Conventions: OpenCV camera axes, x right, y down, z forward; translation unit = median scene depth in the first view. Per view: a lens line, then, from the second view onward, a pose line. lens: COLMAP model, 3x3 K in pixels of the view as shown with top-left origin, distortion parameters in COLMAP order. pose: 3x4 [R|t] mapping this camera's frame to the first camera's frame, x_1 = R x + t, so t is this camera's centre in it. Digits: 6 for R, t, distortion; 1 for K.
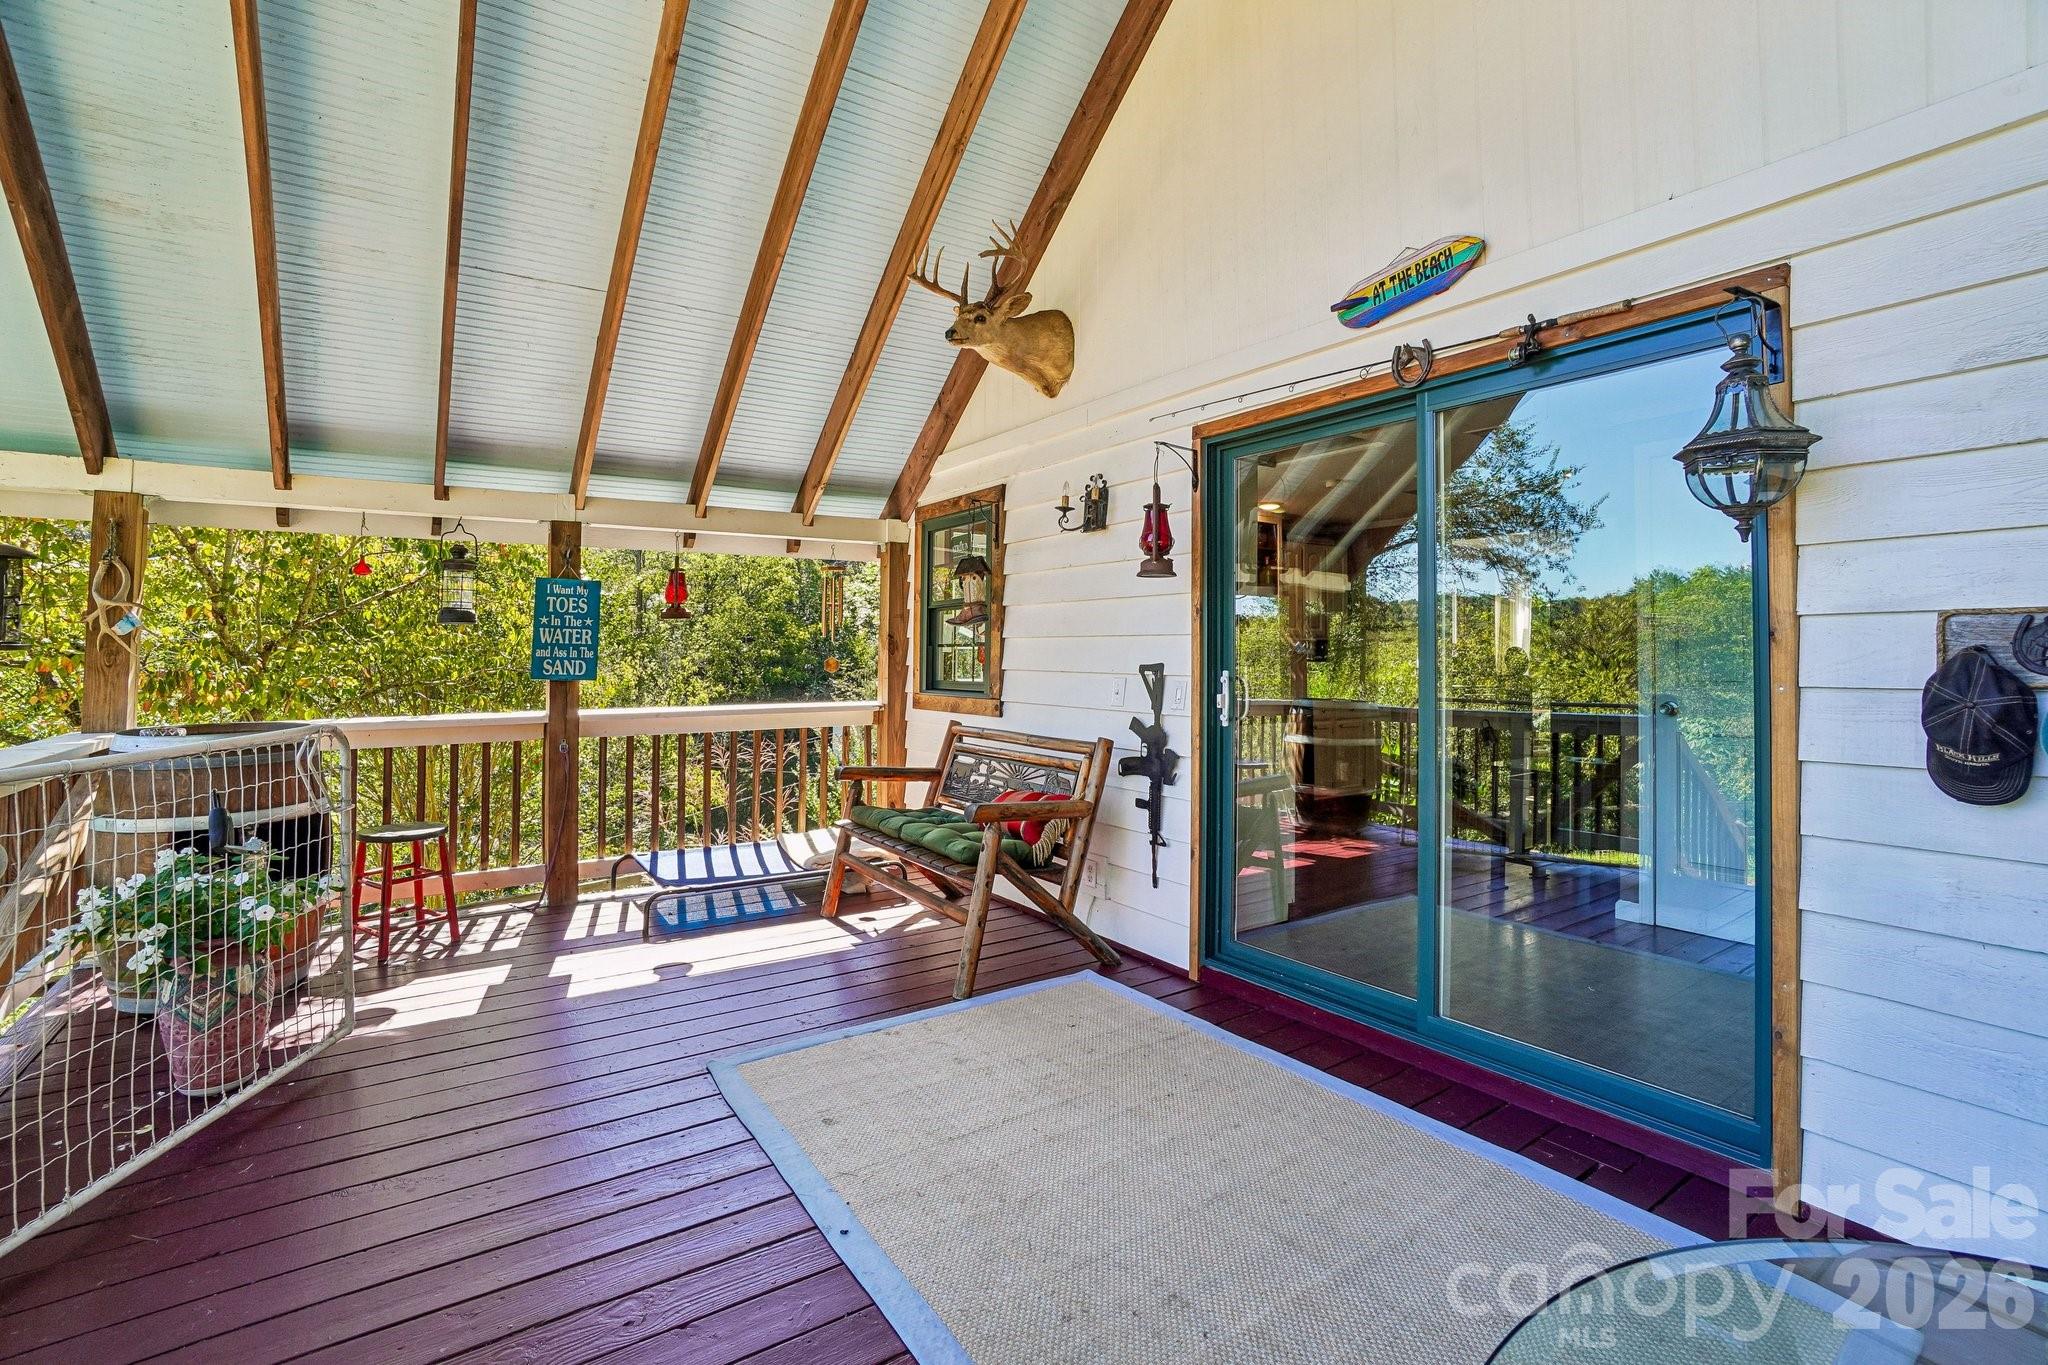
lens RADIAL K [[934.6, 0, 1022.1], [0, 934.6, 640.6], [0, 0, 1]] dist [-0.034407, 0.000378]
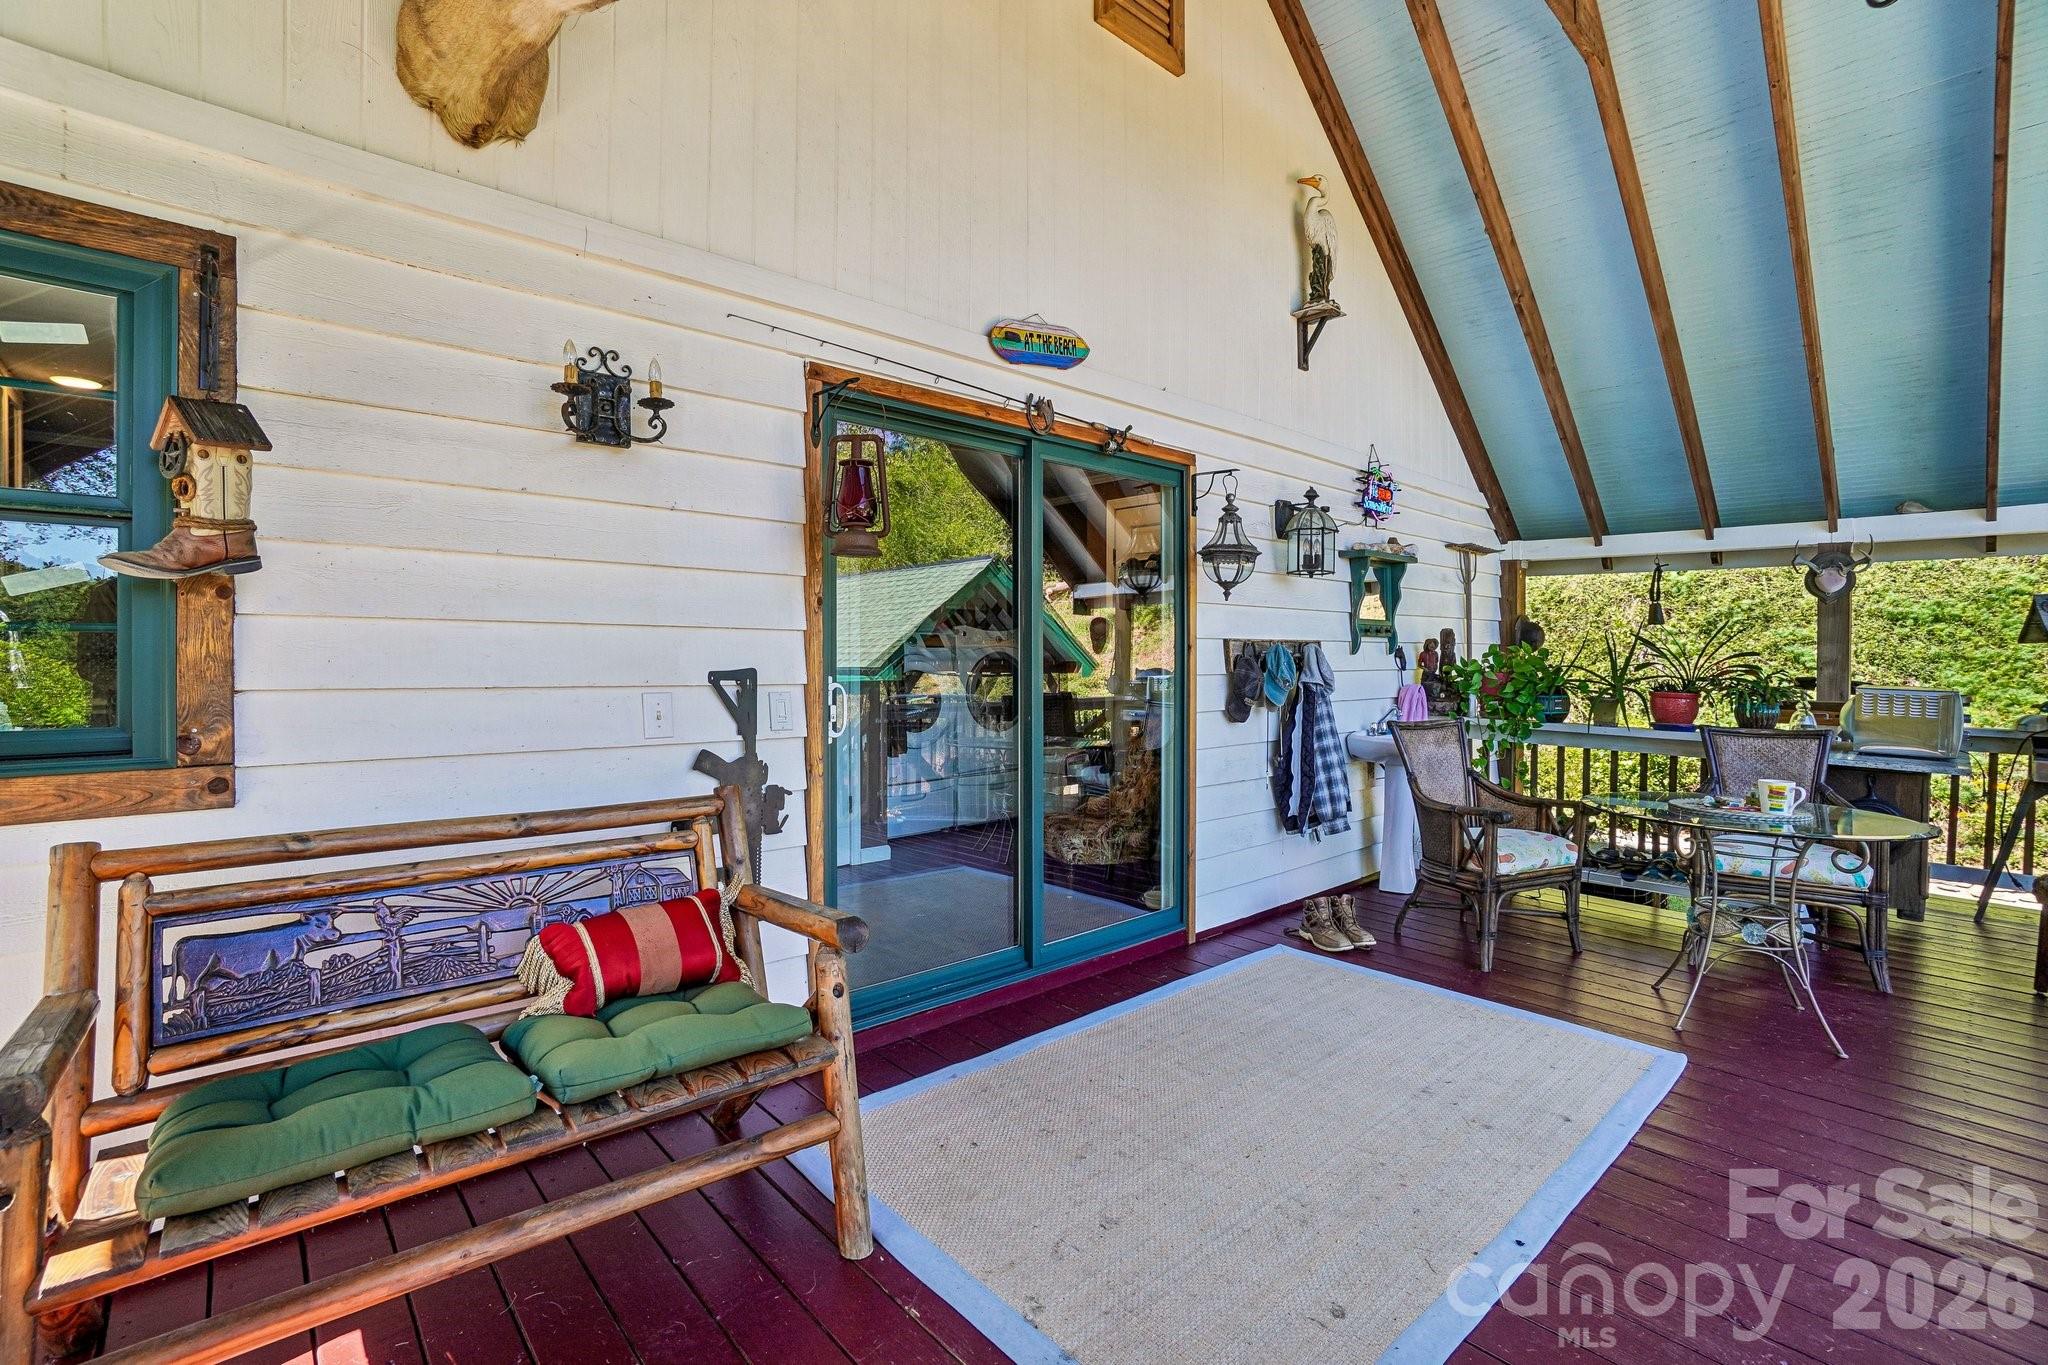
lens RADIAL K [[897.1, 0, 1024.0], [0, 897.1, 682.5], [0, 0, 1]] dist [-0.035945, 0.000093]
pose [[-0.121789, -0.022021, 0.992312, -0.541403], [-0.014201, 0.999690, 0.020442, 0.017457], [-0.992454, -0.011602, -0.122064, 0.857876]]
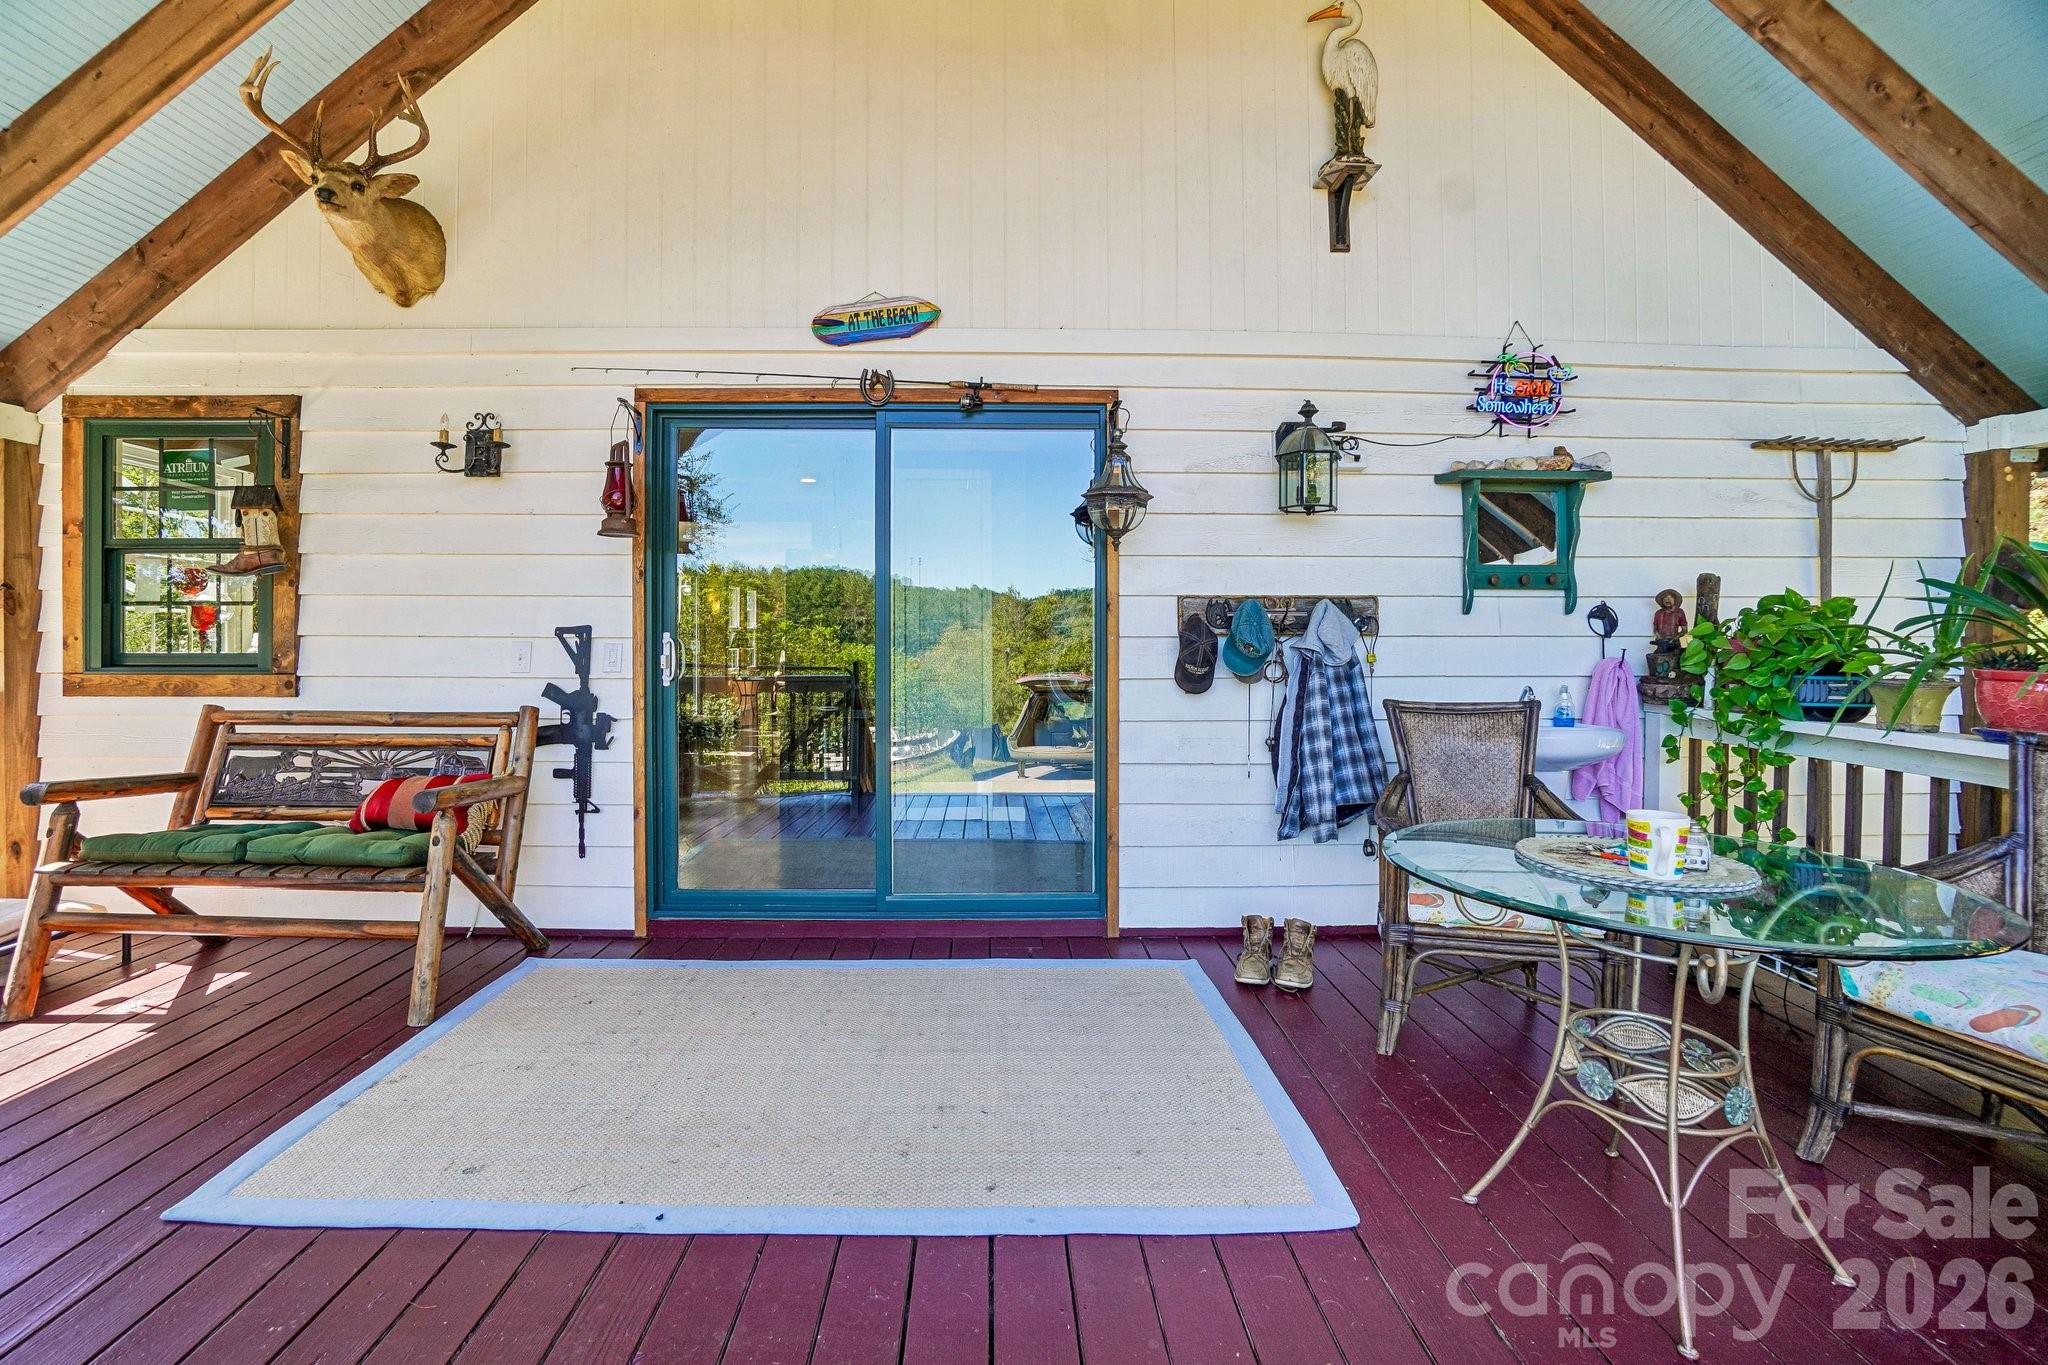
lens RADIAL K [[907.5, 0, 1018.5], [0, 907.5, 661.1], [0, 0, 1]] dist [-0.063500, 0.026480]
pose [[0.543592, -0.018554, 0.839144, -0.378615], [-0.015065, 0.999379, 0.031856, 0.024221], [-0.839214, -0.029958, 0.542975, 0.119743]]
